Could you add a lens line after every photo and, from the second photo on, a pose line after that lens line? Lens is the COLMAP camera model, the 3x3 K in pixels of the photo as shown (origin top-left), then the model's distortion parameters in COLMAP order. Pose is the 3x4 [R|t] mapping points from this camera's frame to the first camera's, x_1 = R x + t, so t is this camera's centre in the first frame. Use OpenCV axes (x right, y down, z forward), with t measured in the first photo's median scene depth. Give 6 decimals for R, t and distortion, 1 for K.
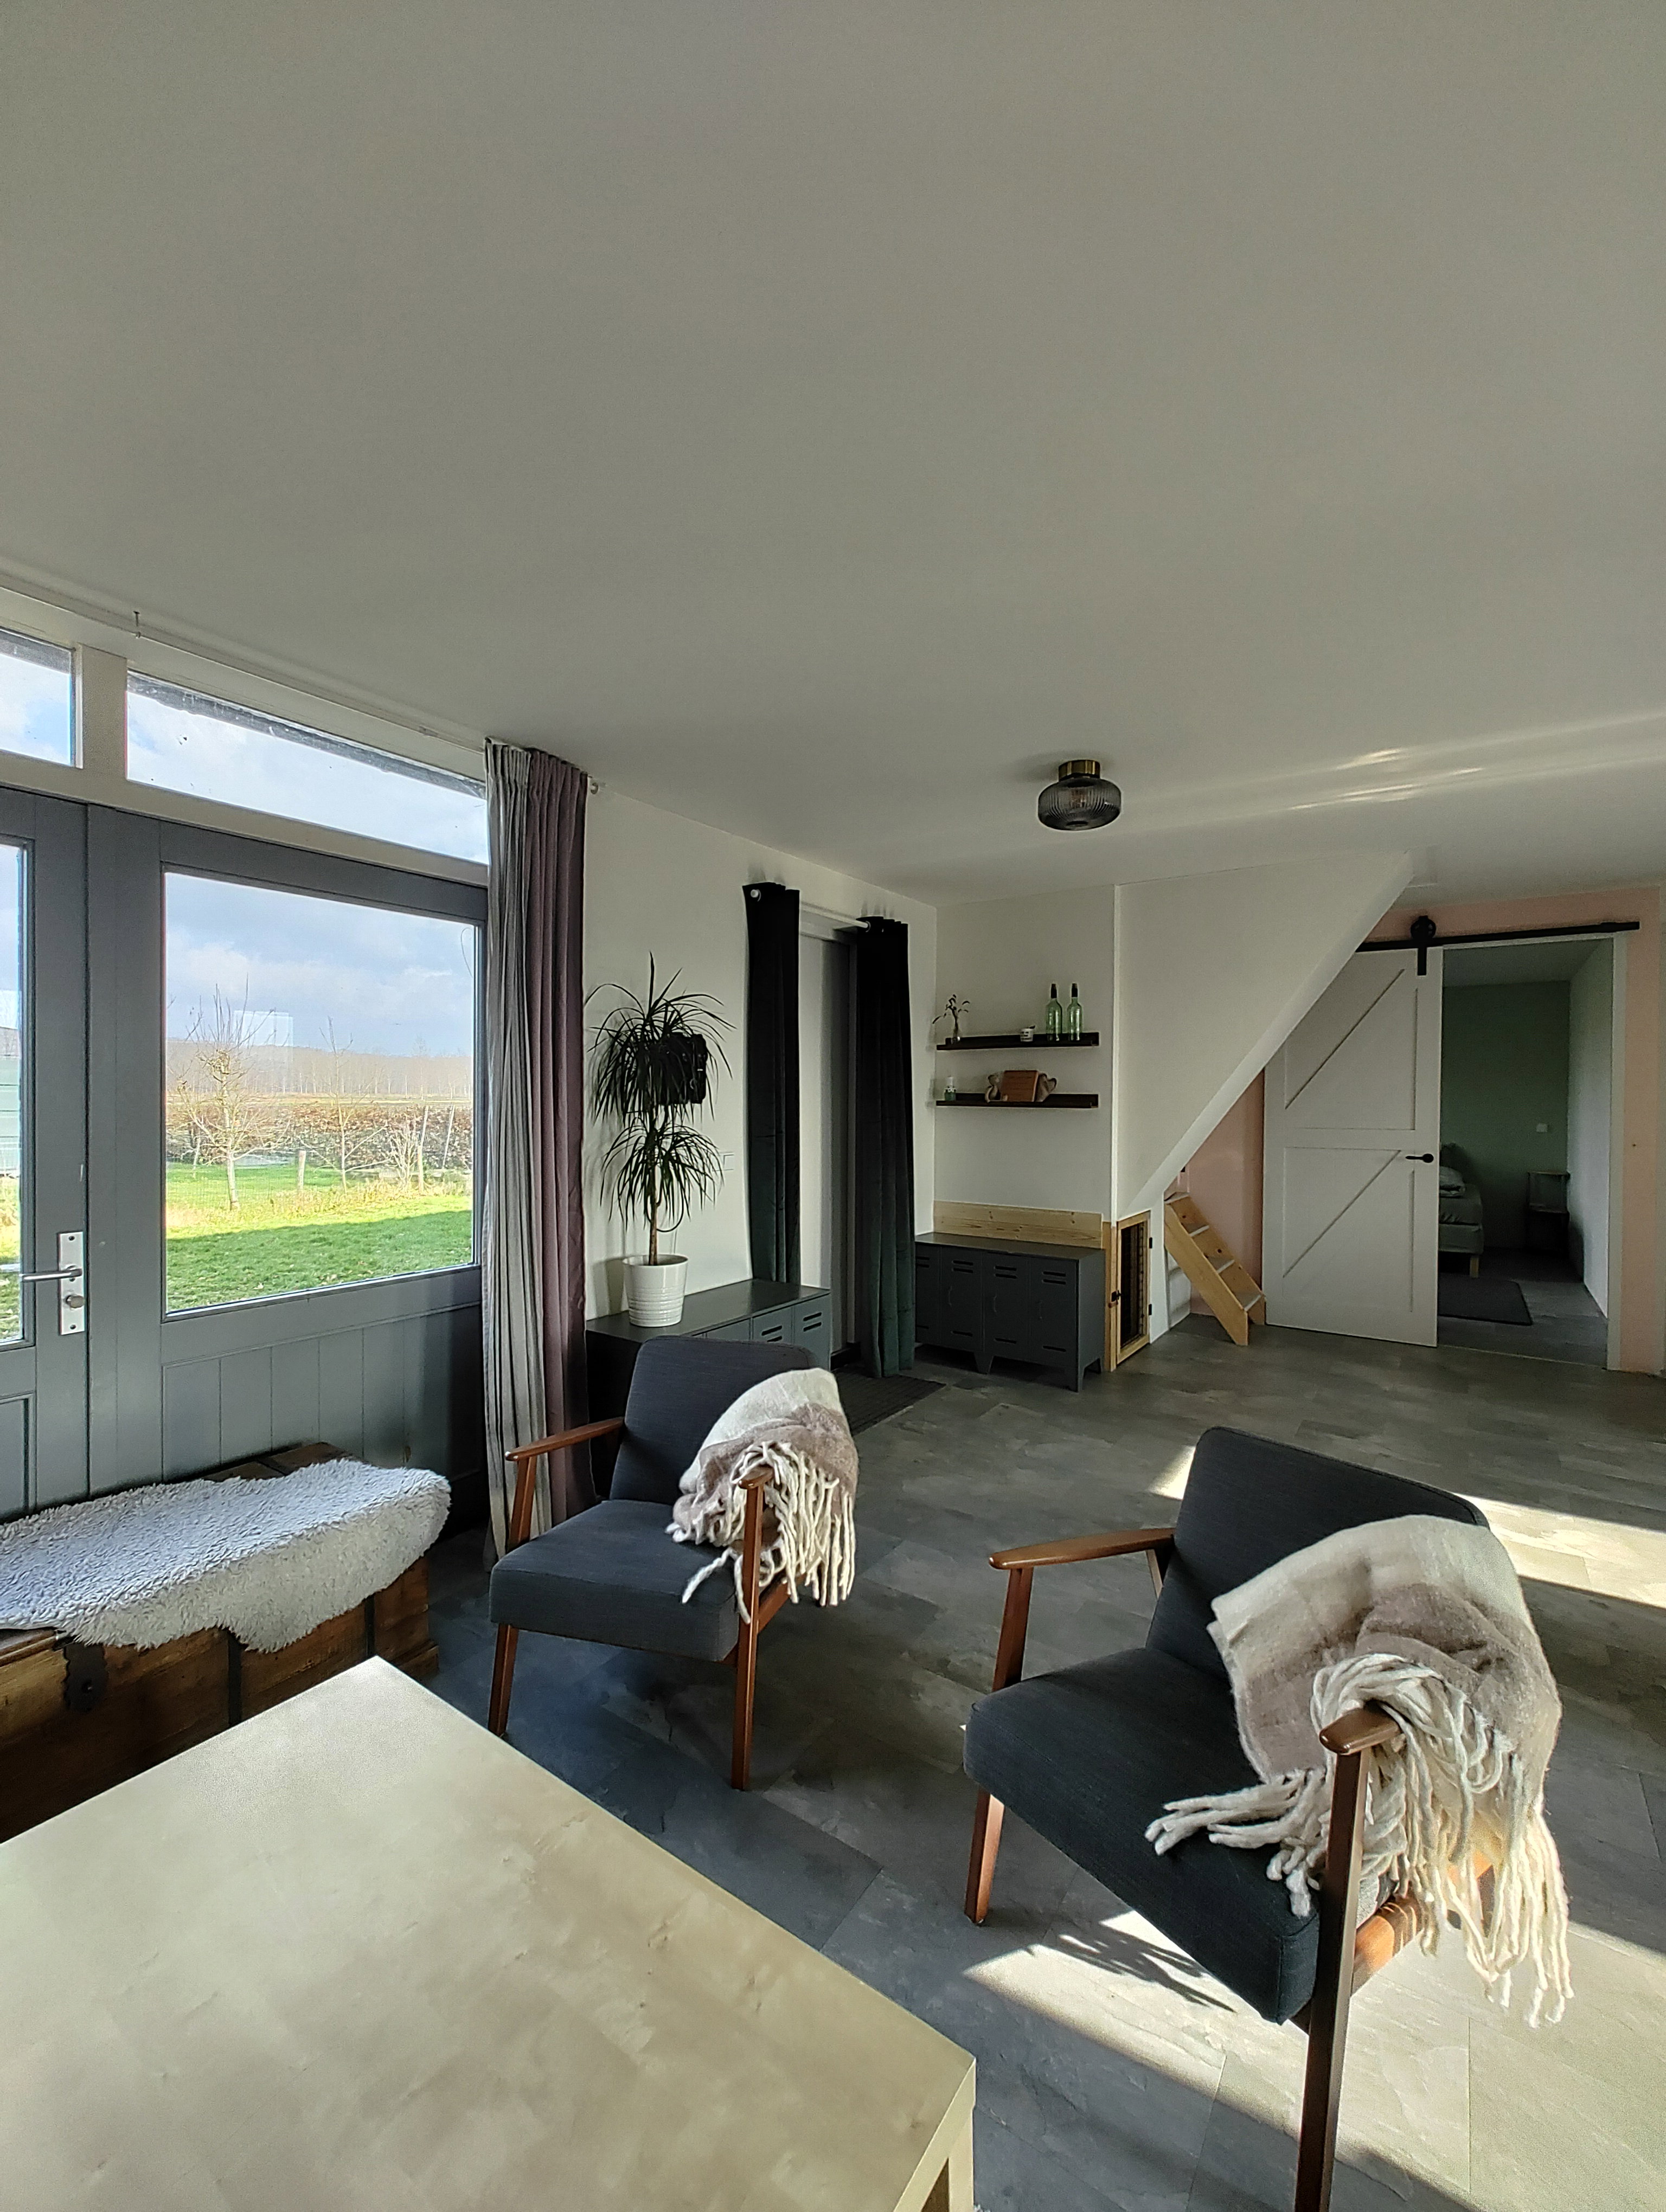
lens RADIAL K [[910.0, 0, 831.5], [0, 910.0, 1108.4], [0, 0, 1]] dist [-0.000306, -0.000035]
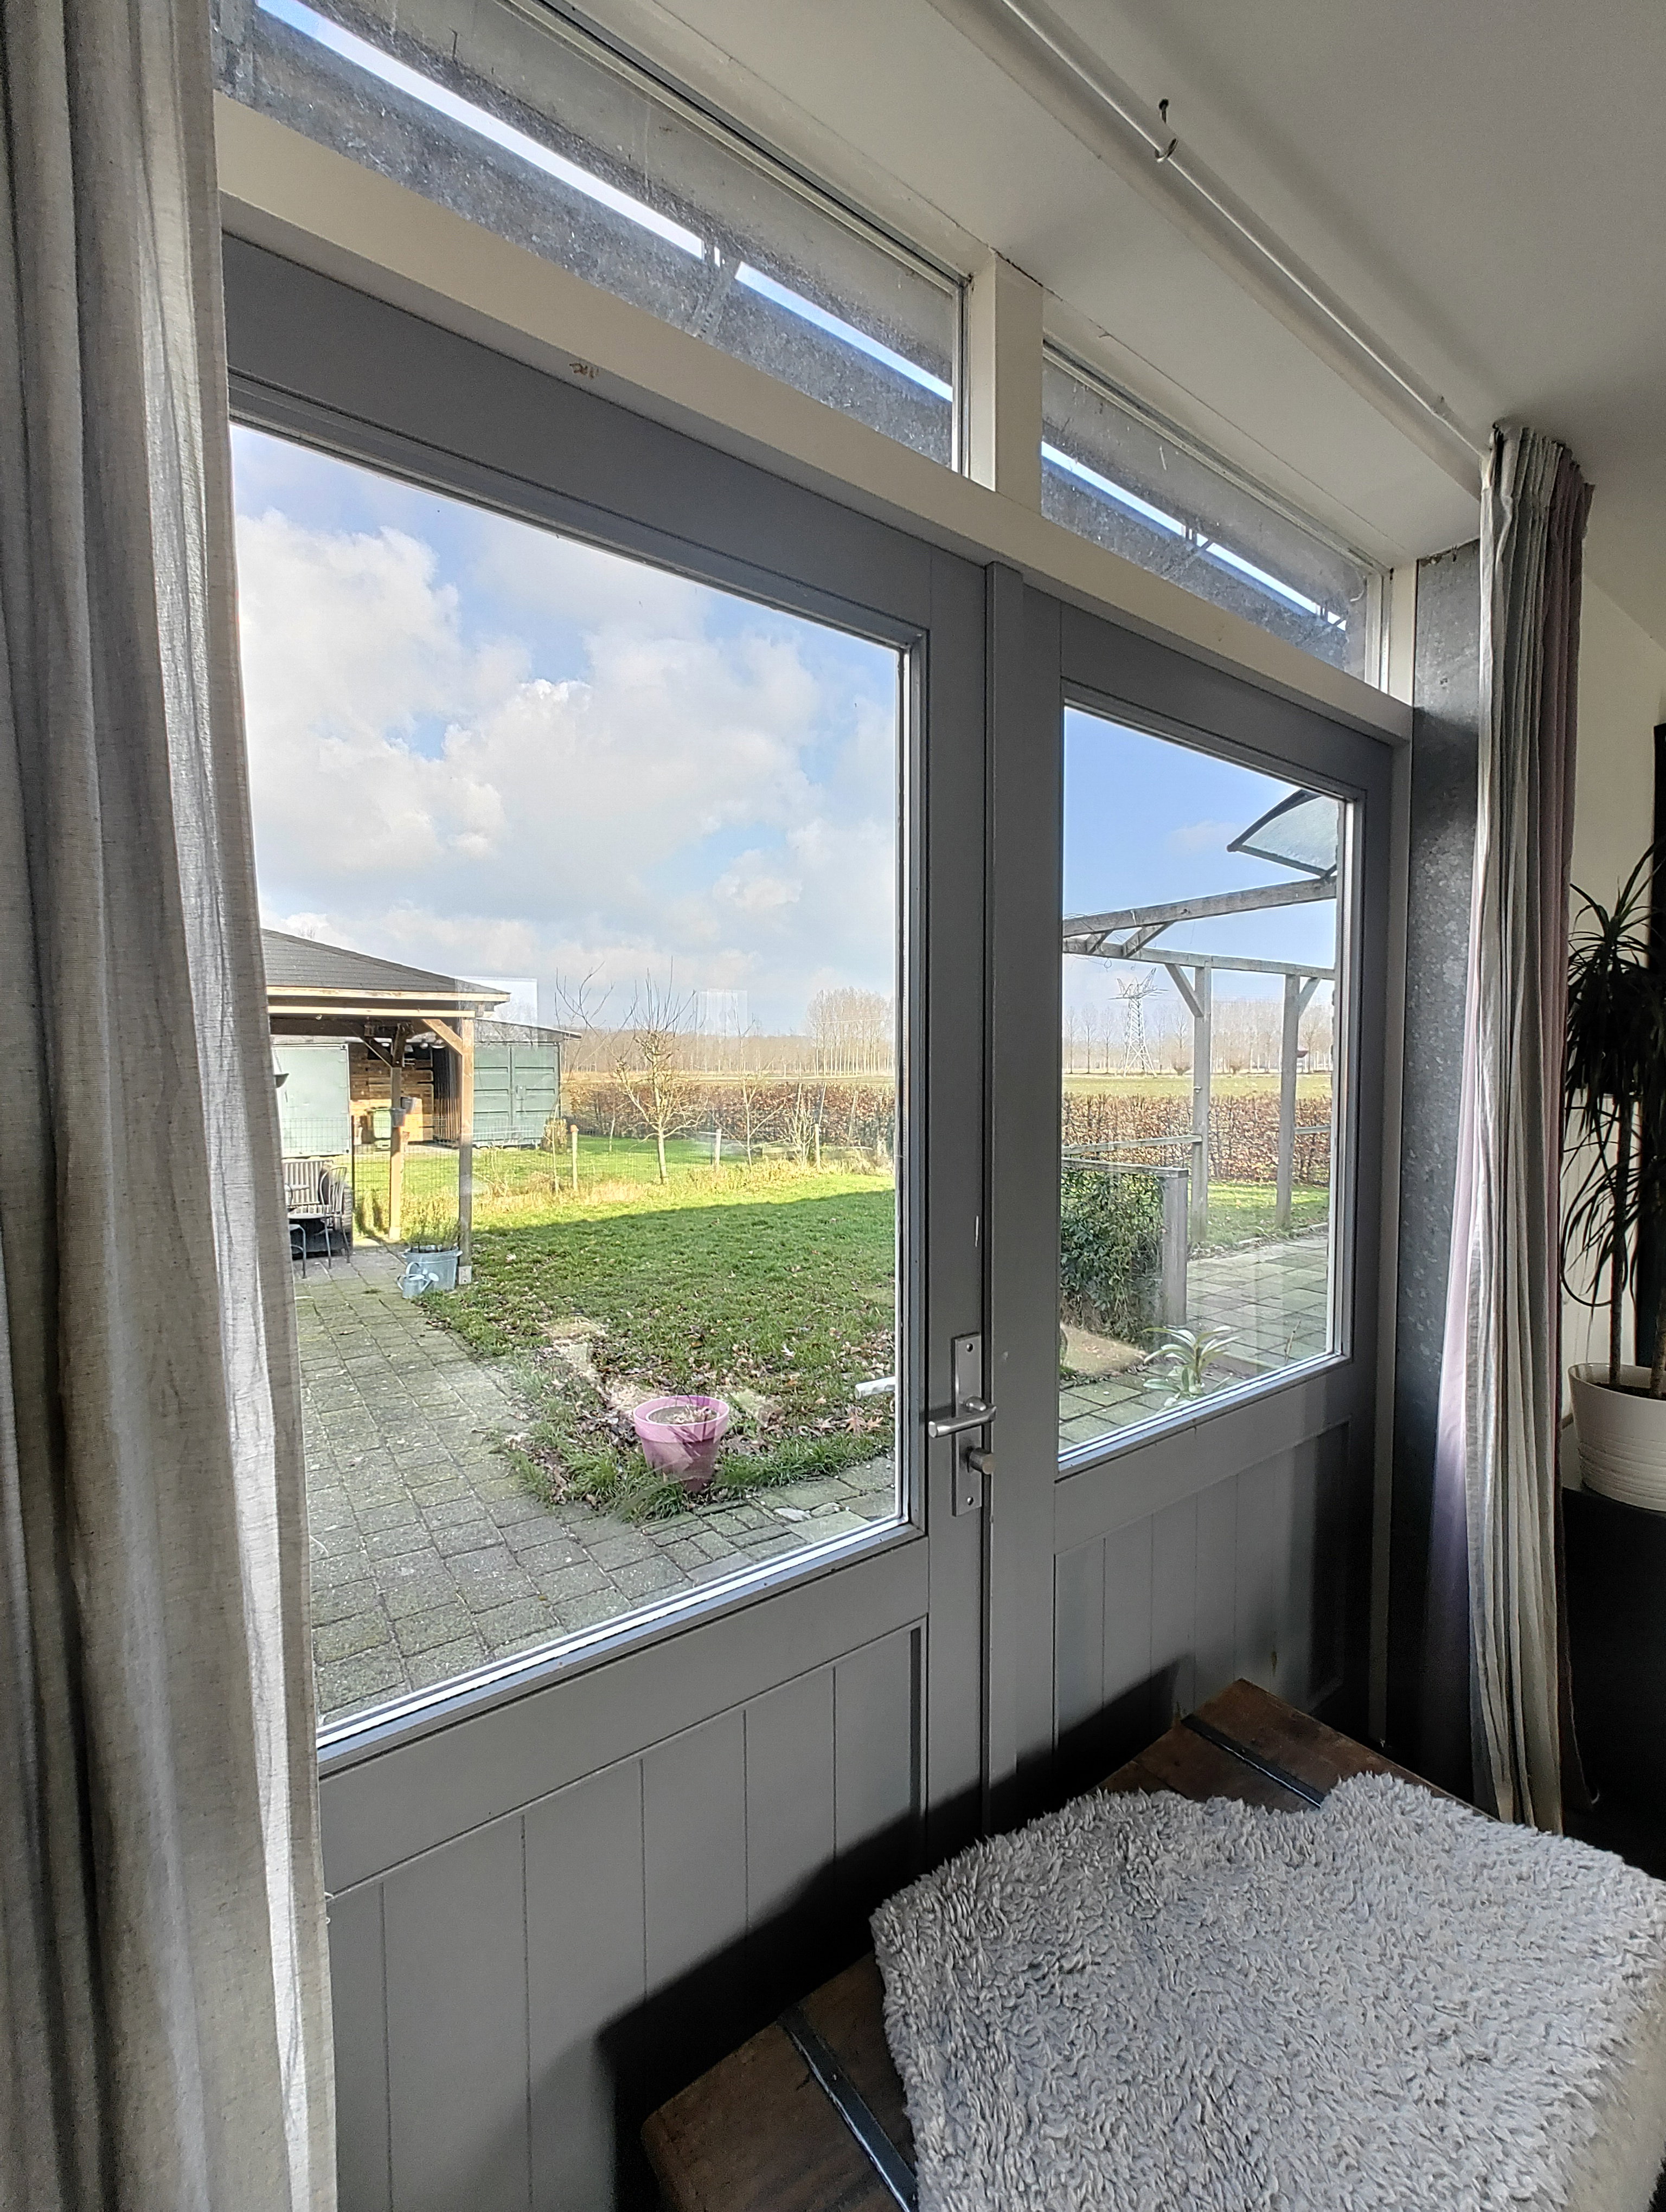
lens RADIAL K [[910.0, 0, 826.2], [0, 910.0, 1103.8], [0, 0, 1]] dist [-0.000306, -0.000035]
pose [[0.946511, 0.001157, -0.322670, -0.156289], [0.007675, 0.999630, 0.026097, -0.005588], [0.322580, -0.027178, 0.946152, 0.091869]]
